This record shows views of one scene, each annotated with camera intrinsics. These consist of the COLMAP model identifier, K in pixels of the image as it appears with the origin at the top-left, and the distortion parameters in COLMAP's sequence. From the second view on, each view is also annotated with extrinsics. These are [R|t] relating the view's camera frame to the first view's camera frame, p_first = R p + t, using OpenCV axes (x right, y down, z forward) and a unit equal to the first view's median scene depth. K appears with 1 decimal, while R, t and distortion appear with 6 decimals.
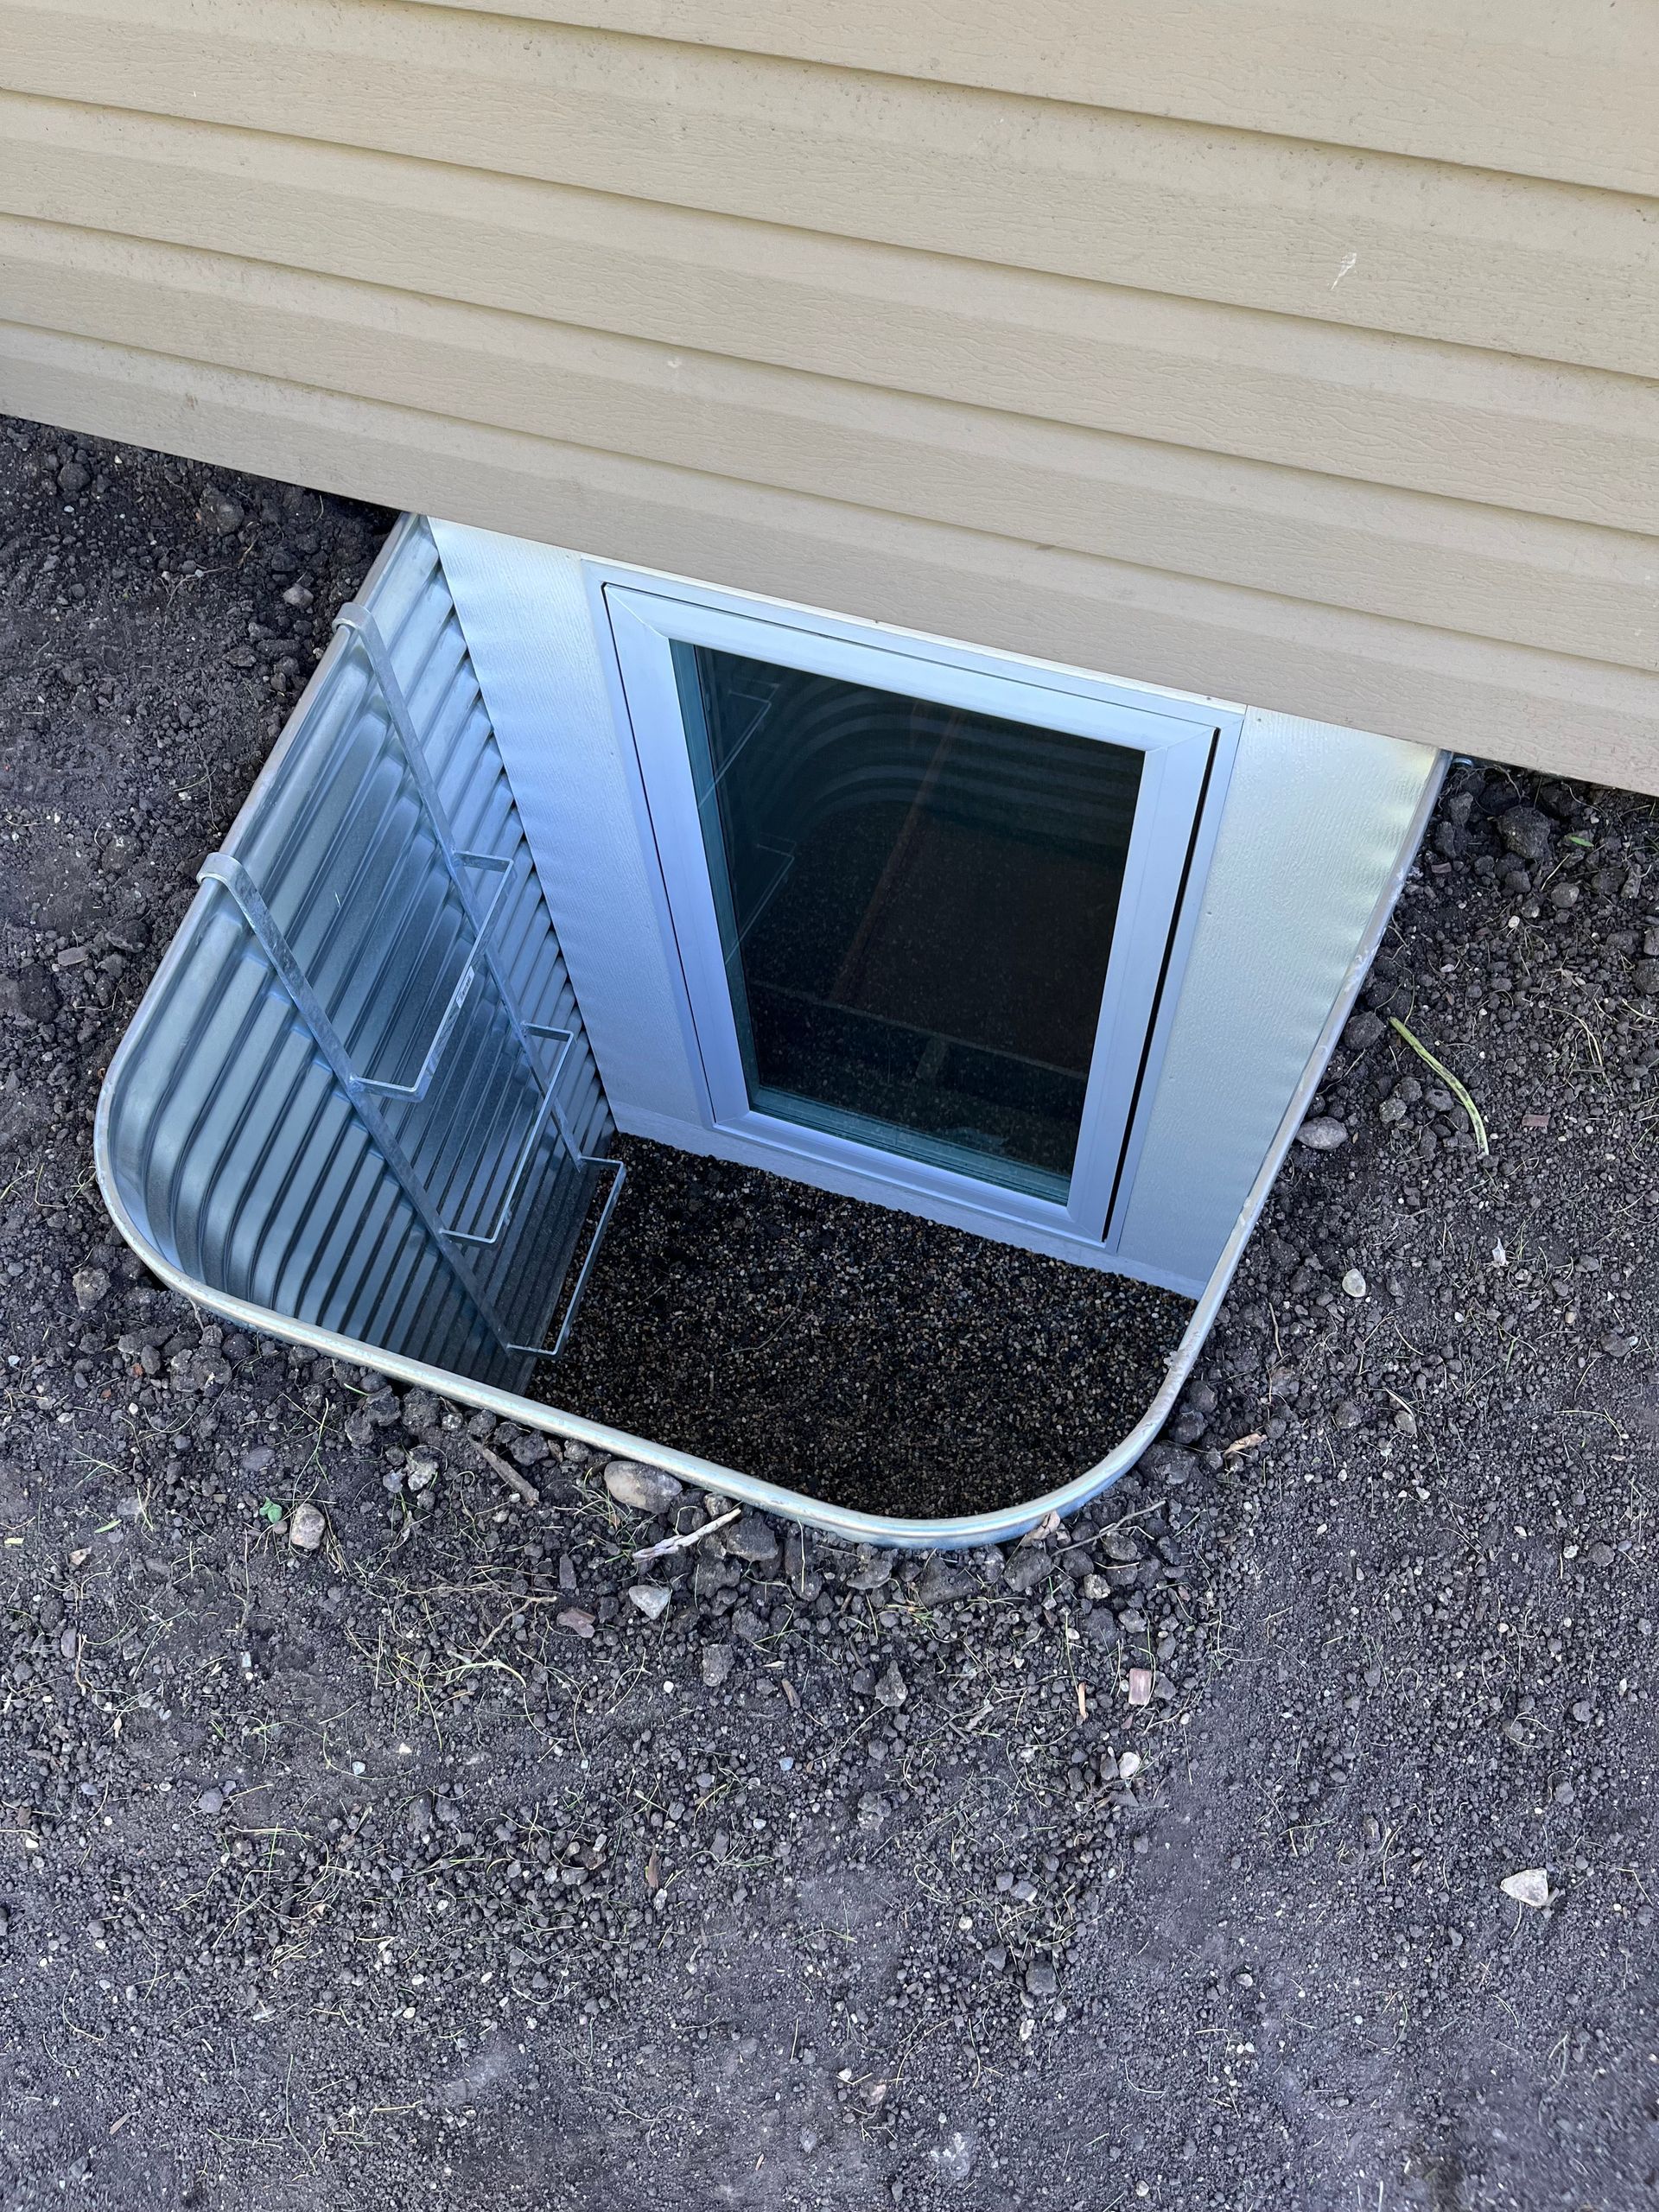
lens RADIAL K [[1648.2, 0, 829.5], [0, 1648.2, 1106.0], [0, 0, 1]] dist [0.071671, -0.098376]
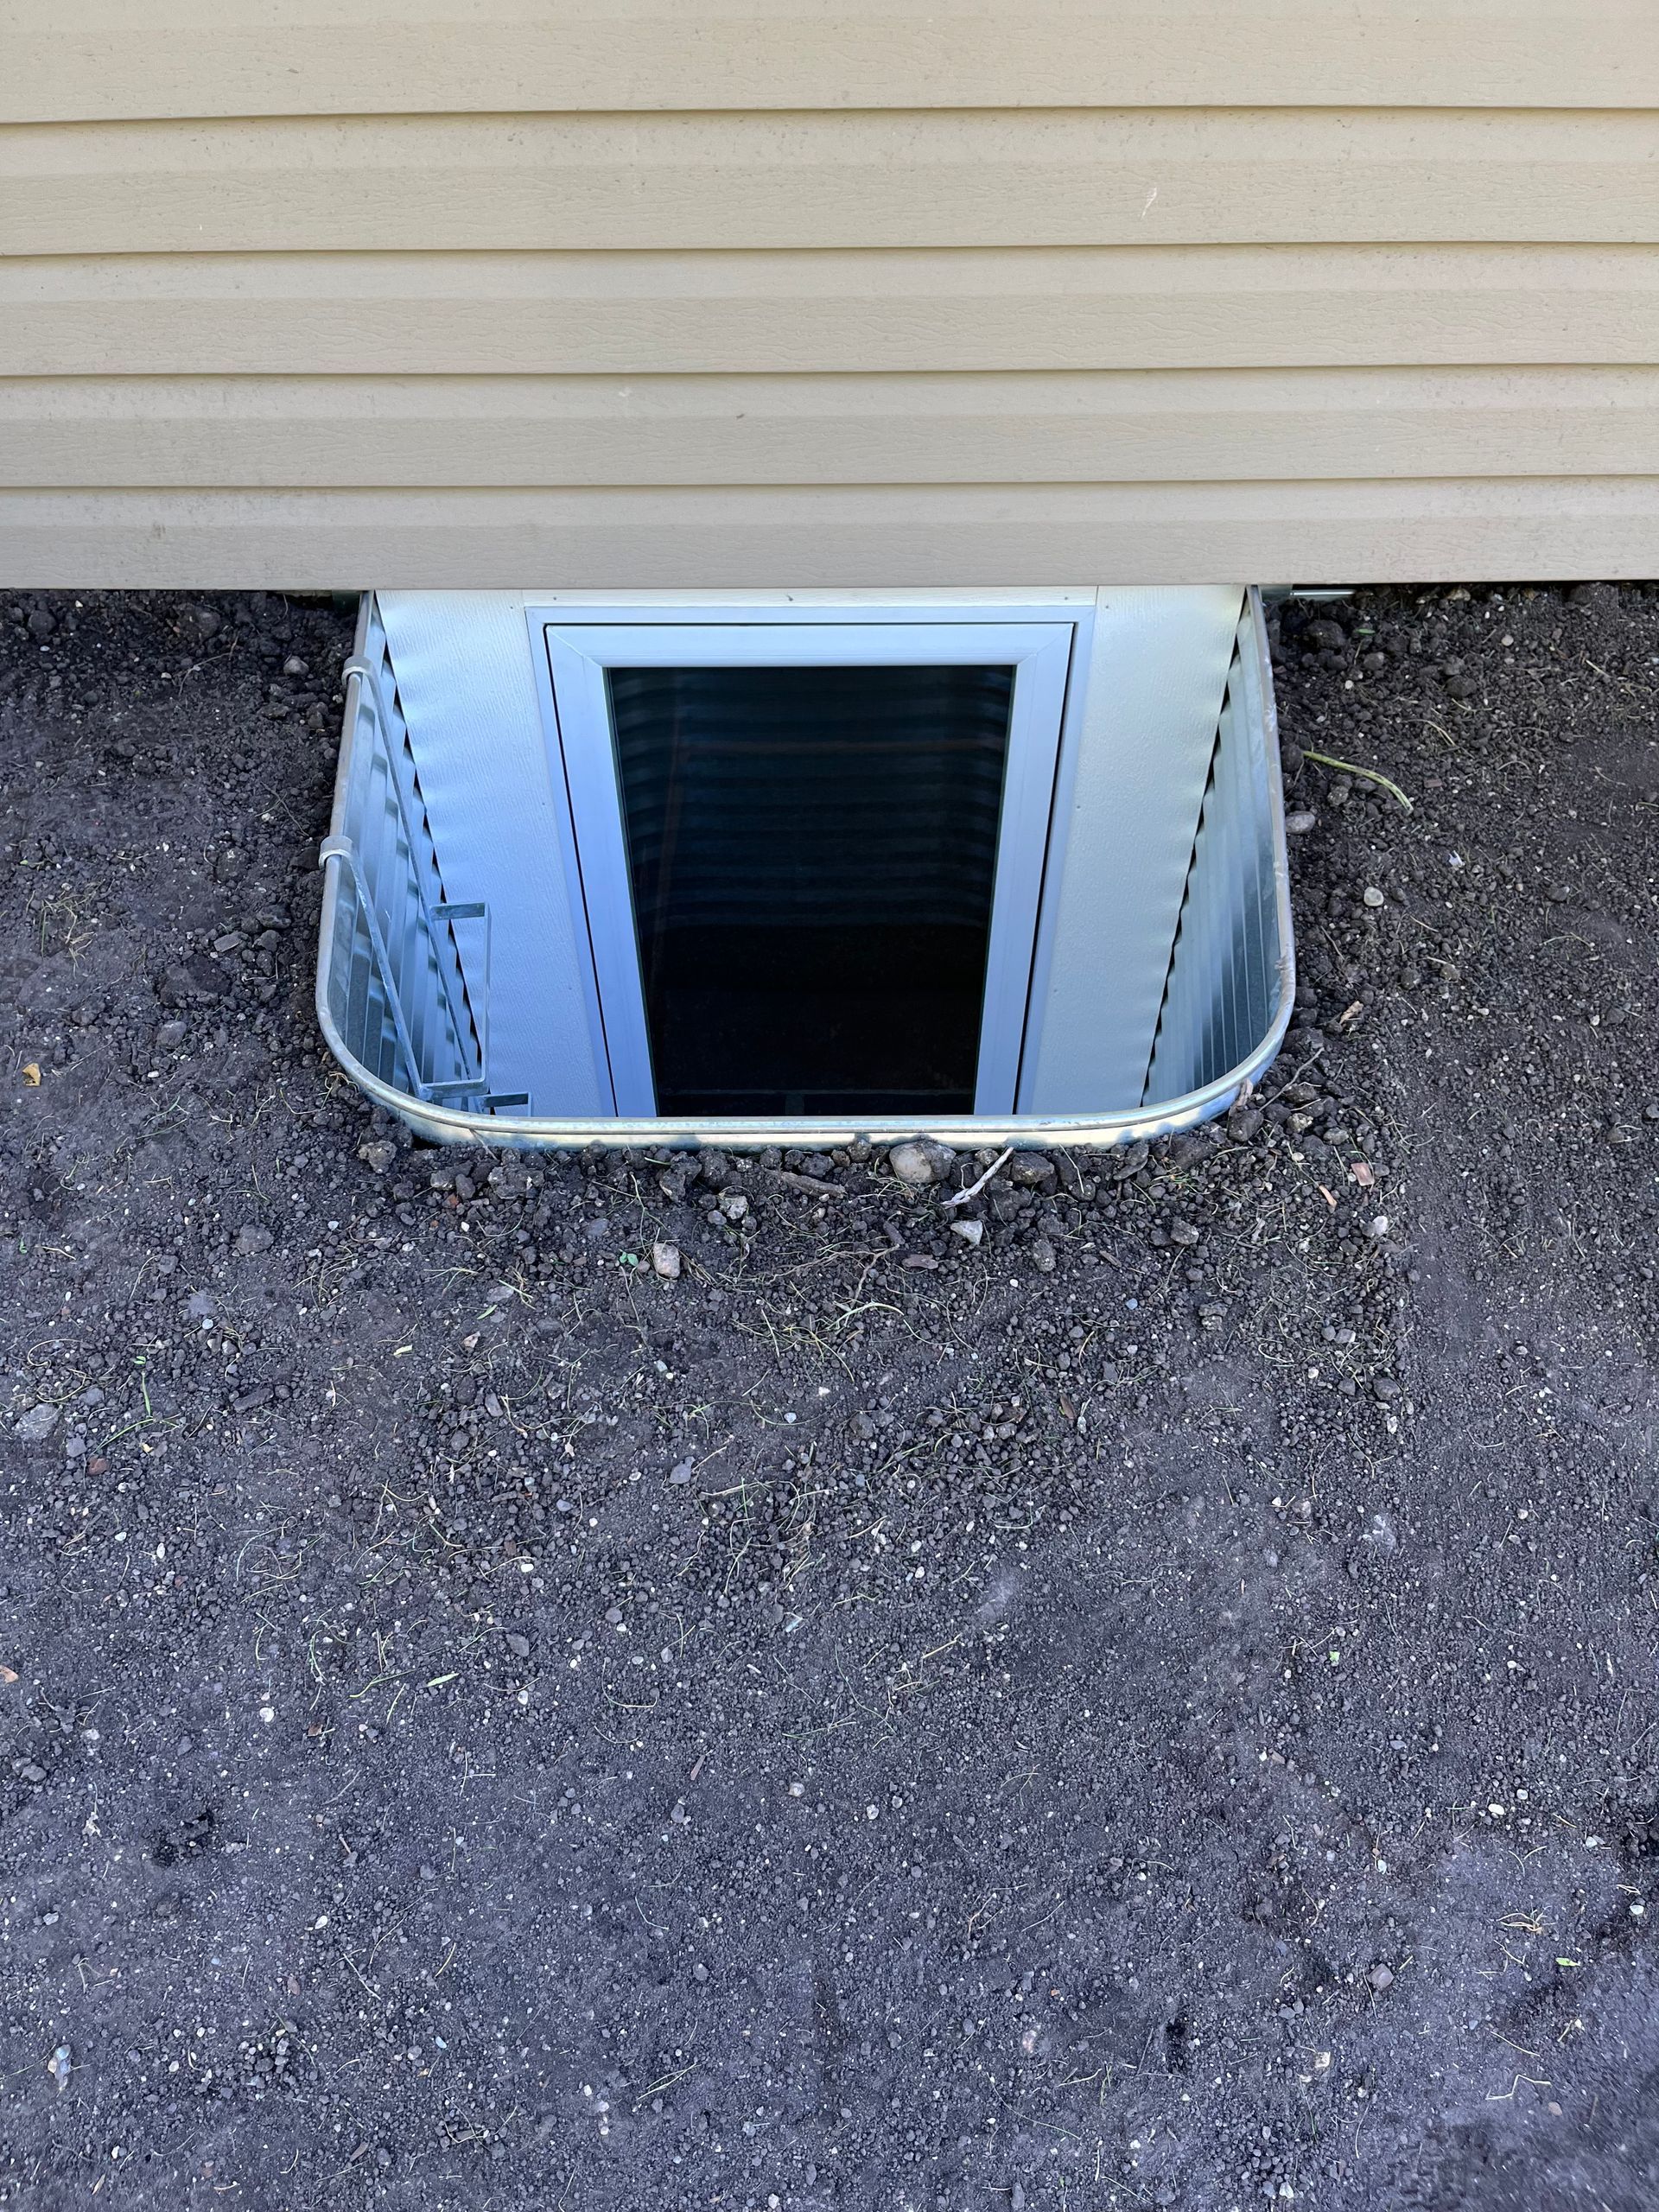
lens RADIAL K [[1627.5, 0, 829.5], [0, 1627.5, 1106.0], [0, 0, 1]] dist [0.054406, -0.068635]
pose [[0.939139, -0.234707, 0.250858, -0.468598], [0.278495, 0.947696, -0.155923, 0.362069], [-0.201141, 0.216297, 0.955384, -0.111650]]
